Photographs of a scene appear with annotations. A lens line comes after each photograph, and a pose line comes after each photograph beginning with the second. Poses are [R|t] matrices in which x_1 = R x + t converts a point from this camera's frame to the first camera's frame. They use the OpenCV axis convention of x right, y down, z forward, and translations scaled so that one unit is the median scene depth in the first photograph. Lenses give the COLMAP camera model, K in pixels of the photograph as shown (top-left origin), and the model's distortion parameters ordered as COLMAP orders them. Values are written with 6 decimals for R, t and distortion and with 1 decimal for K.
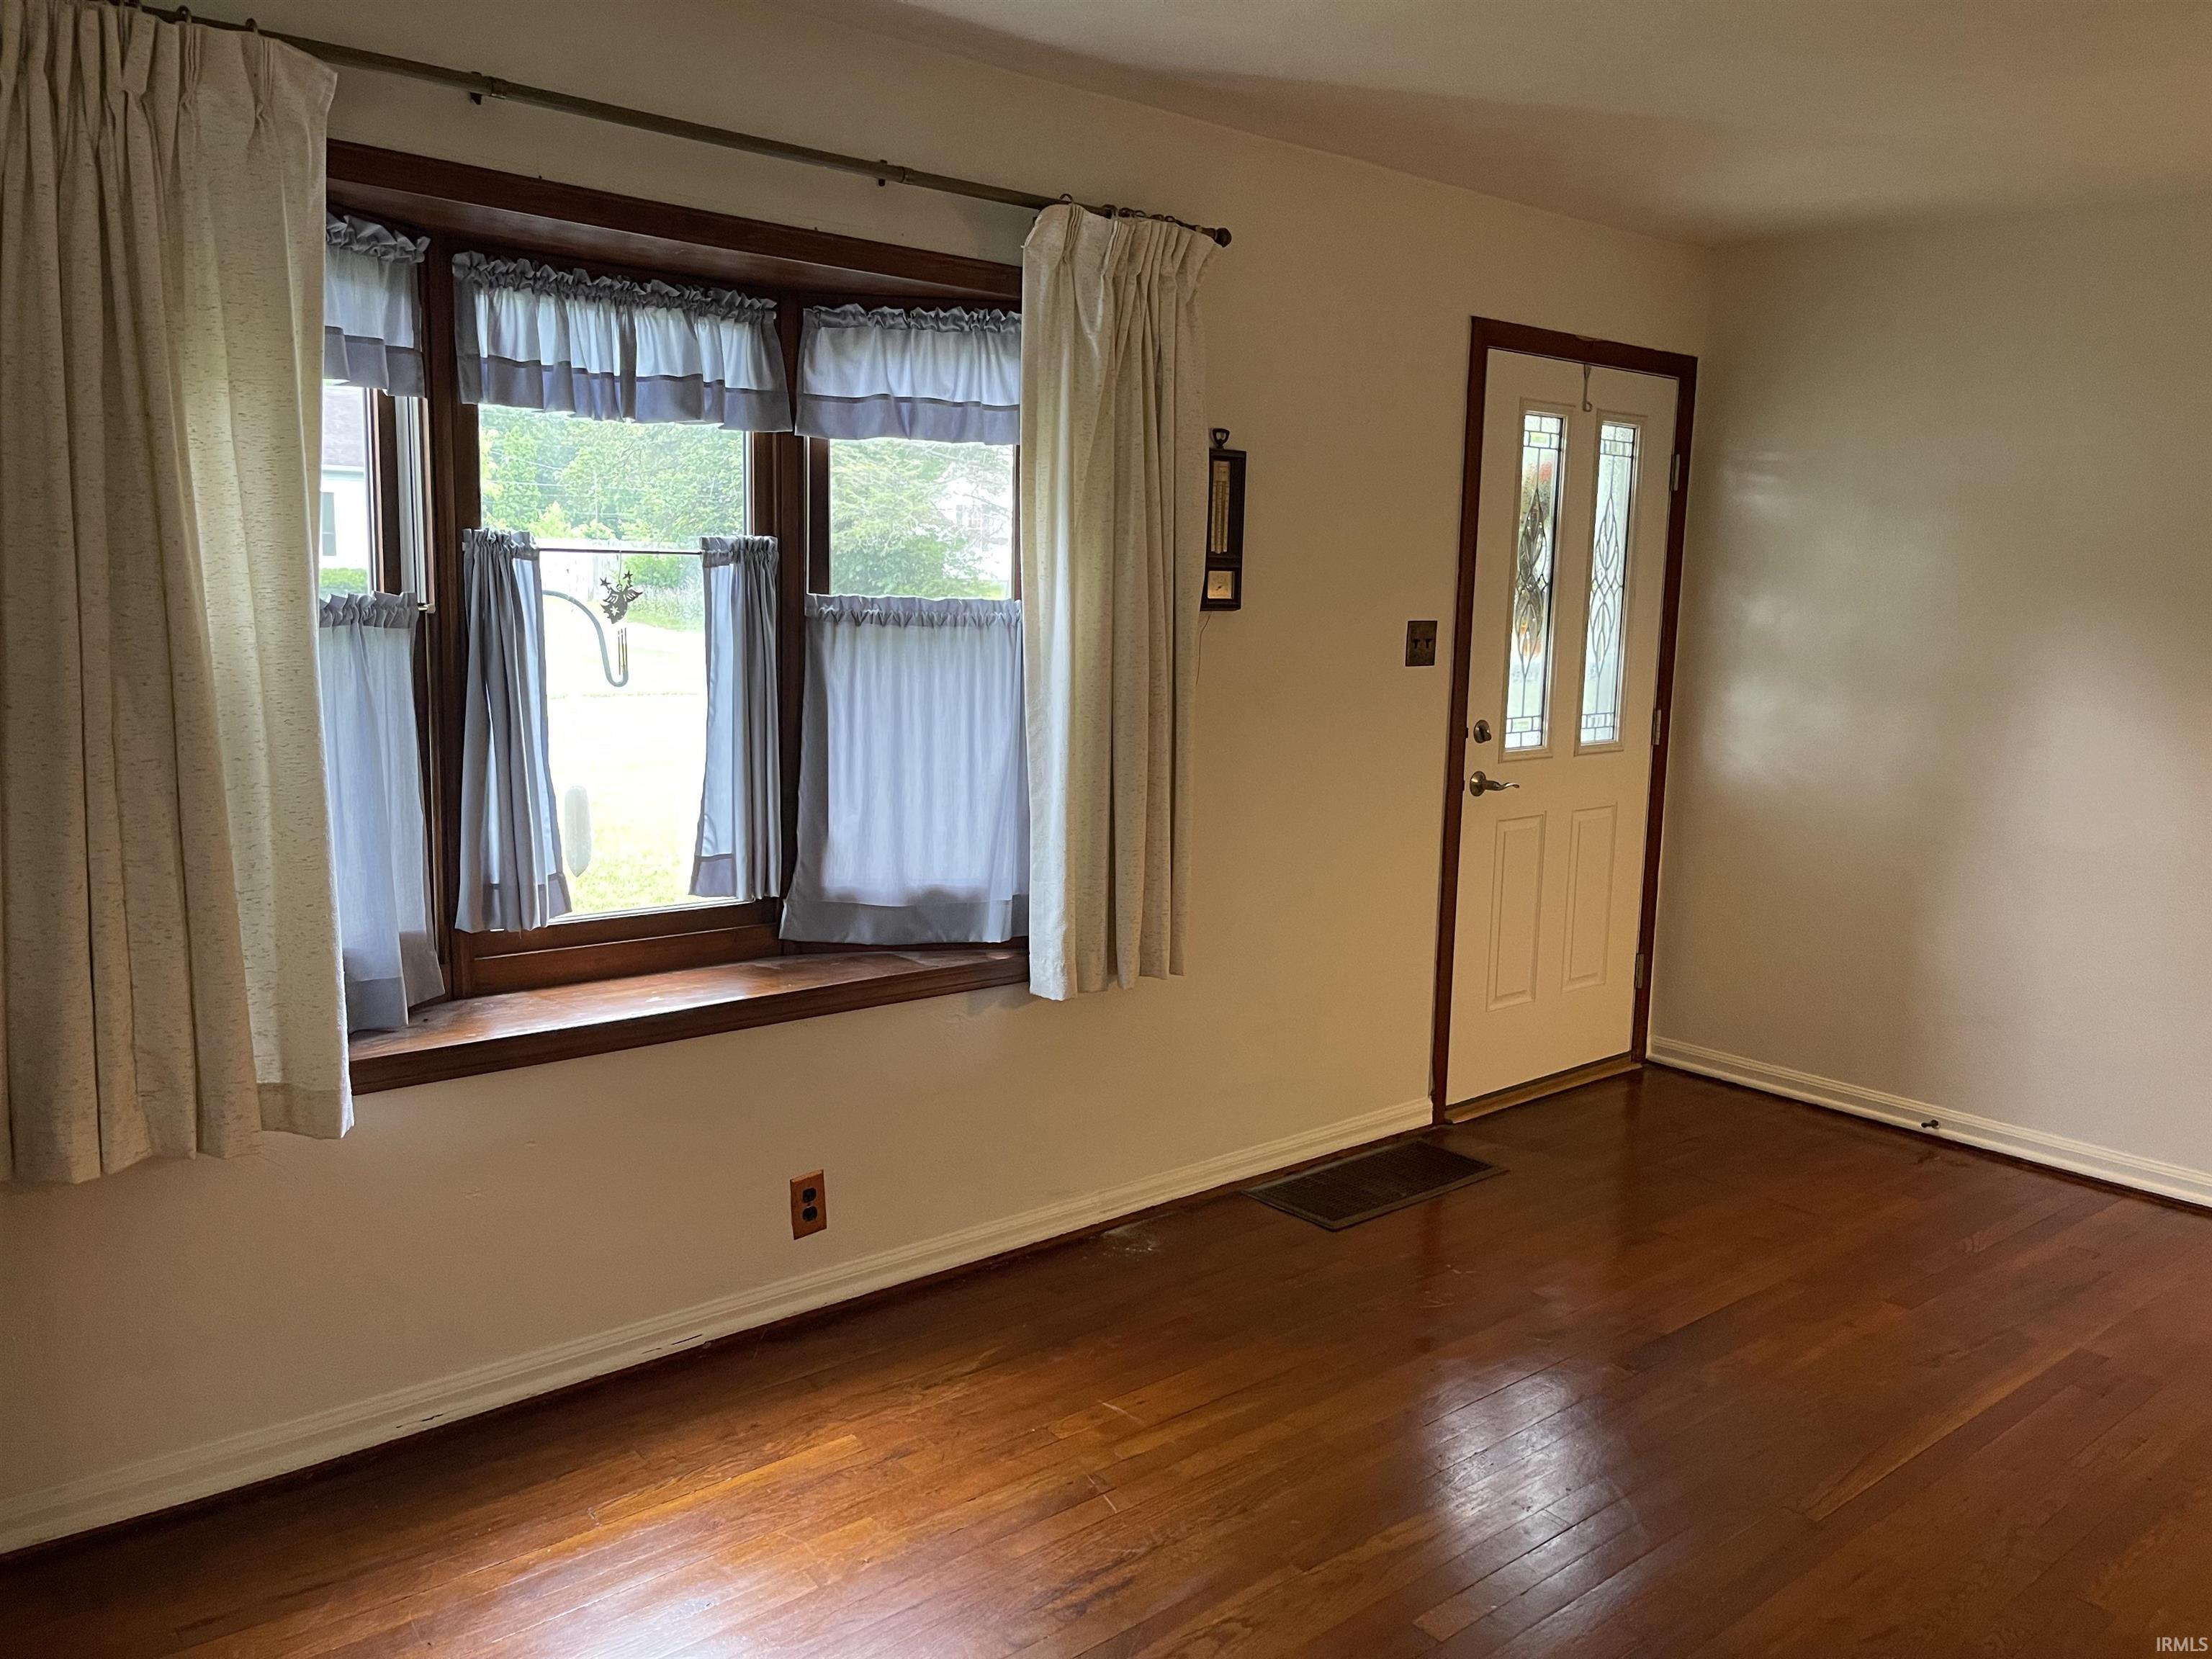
lens RADIAL K [[1734.0, 0, 1106.0], [0, 1734.0, 829.5], [0, 0, 1]] dist [0.003354, -0.000134]
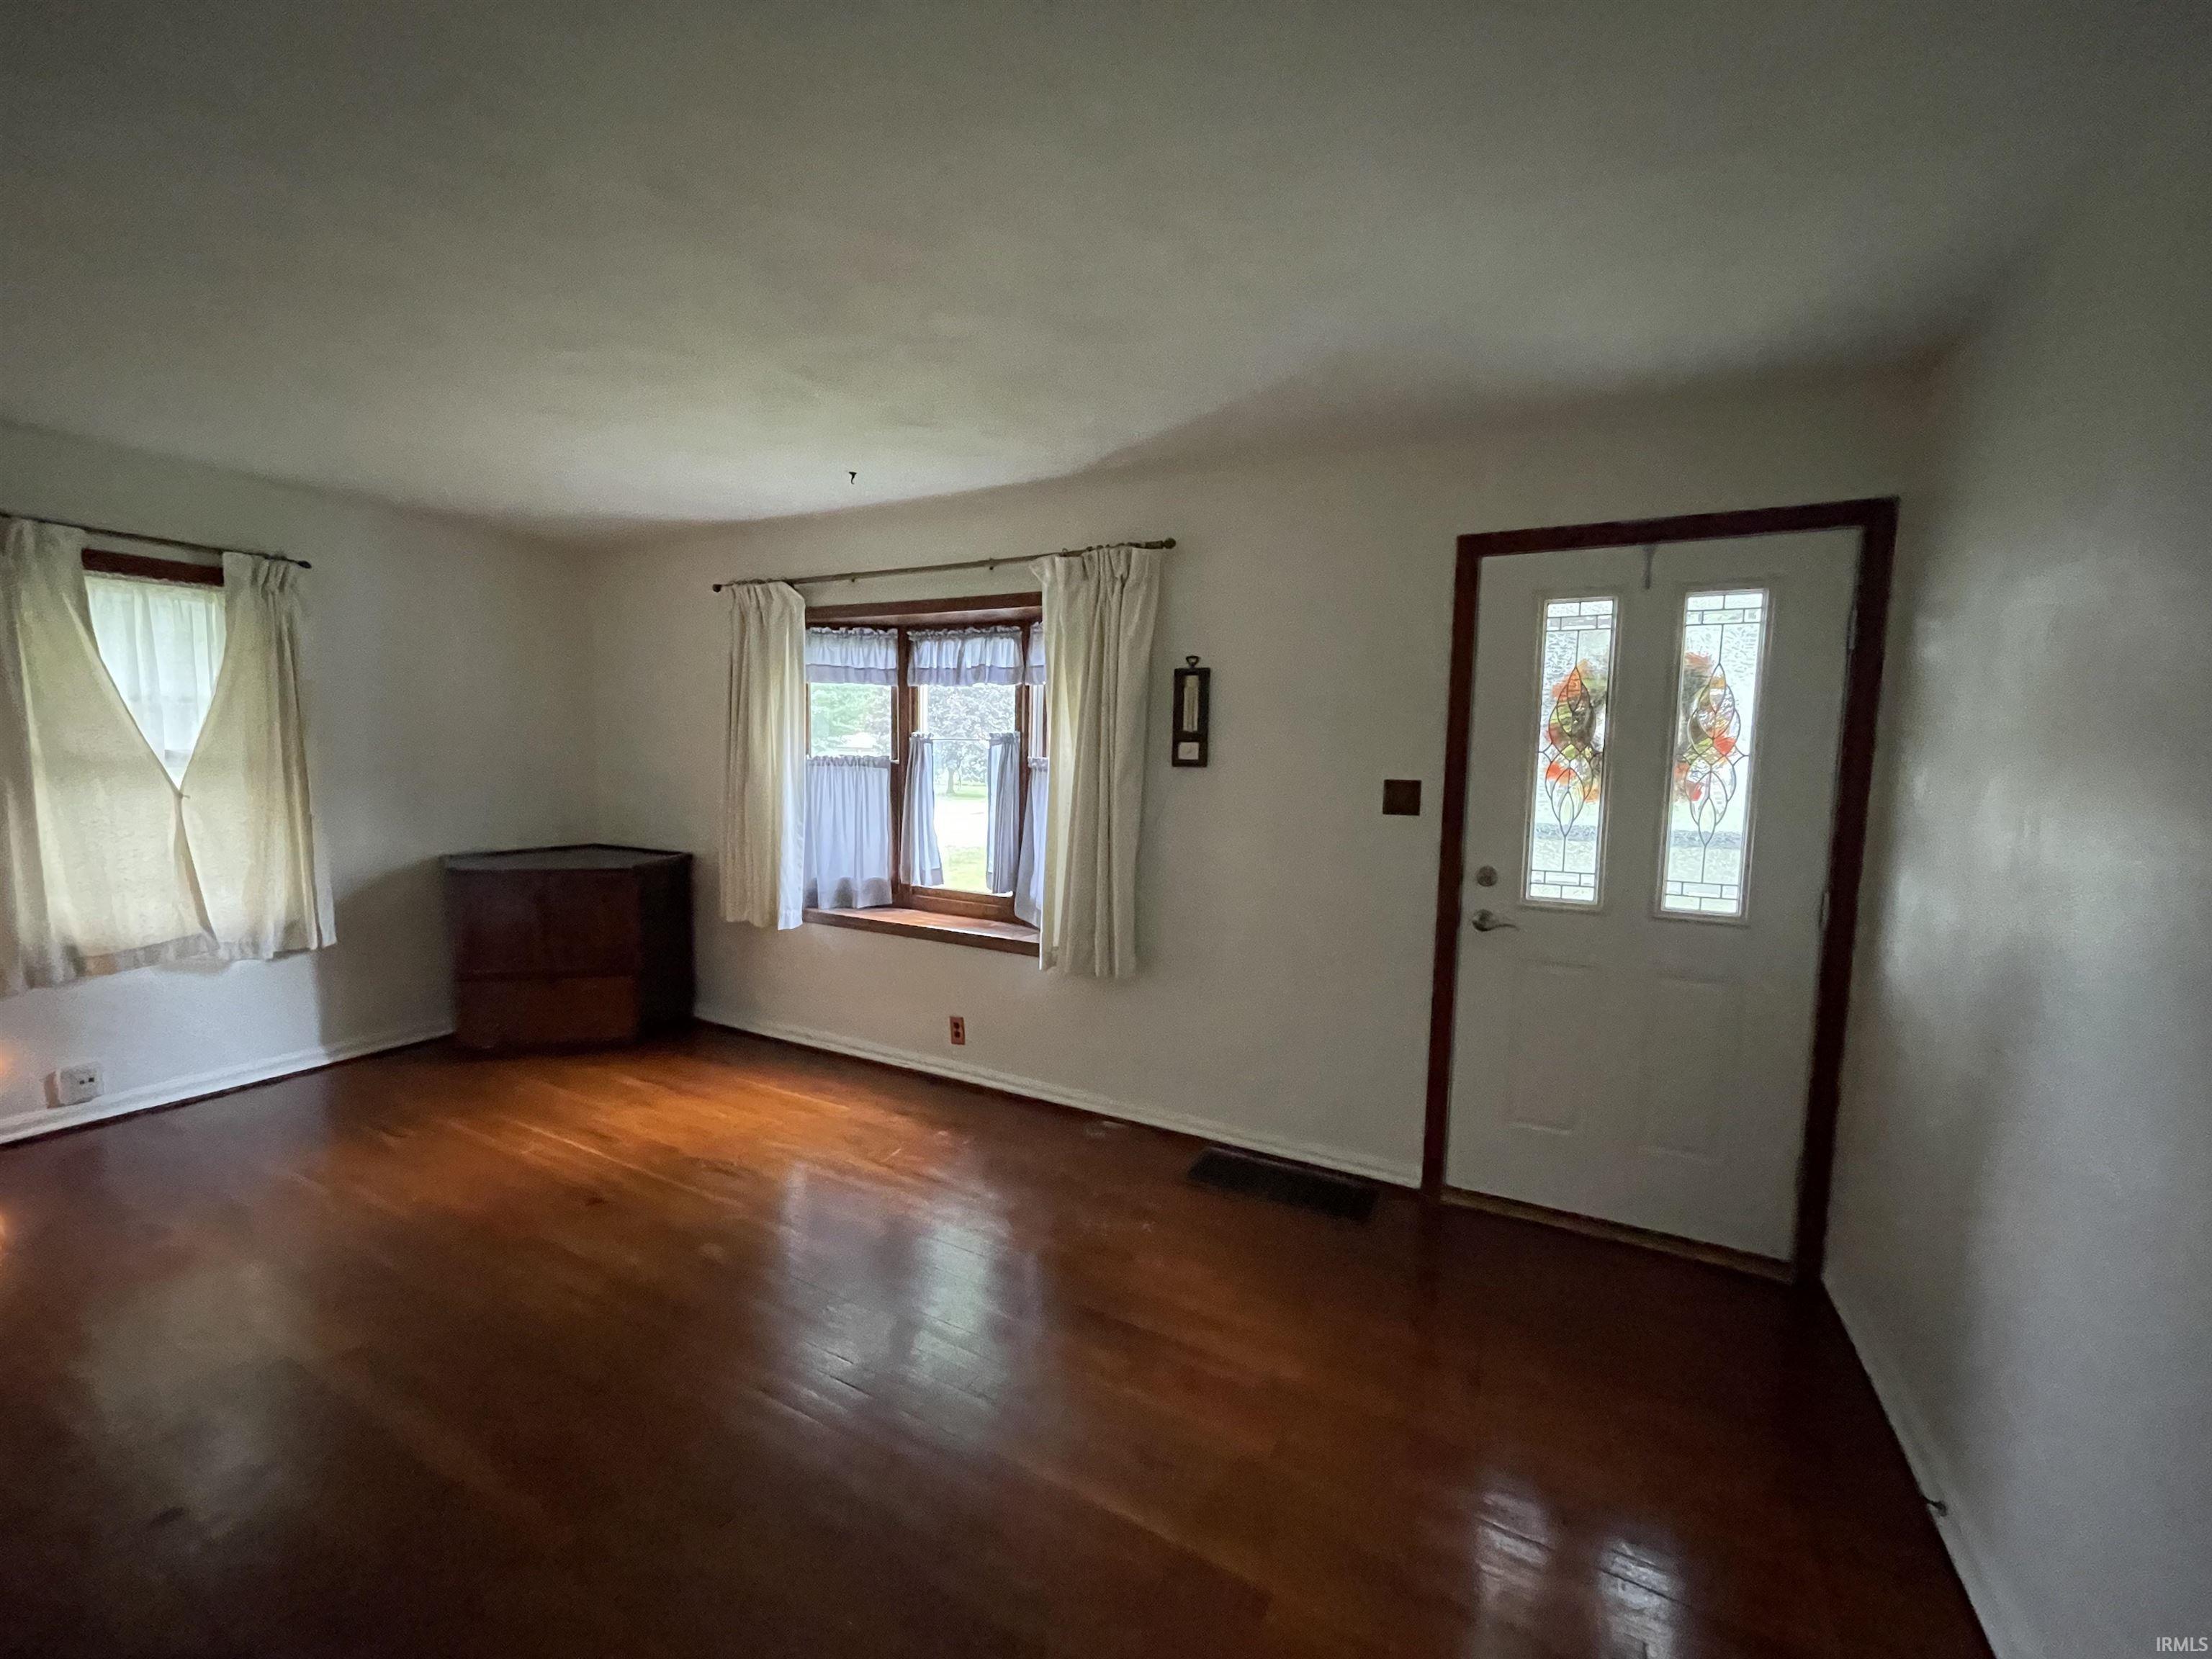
lens RADIAL K [[884.7, 0, 1101.9], [0, 884.7, 840.2], [0, 0, 1]] dist [-0.003950, 0.000115]
pose [[0.355907, 0.069762, -0.931914, 0.879074], [-0.153311, 0.988058, 0.015414, -0.064403], [0.921860, 0.137387, 0.362352, 0.691137]]
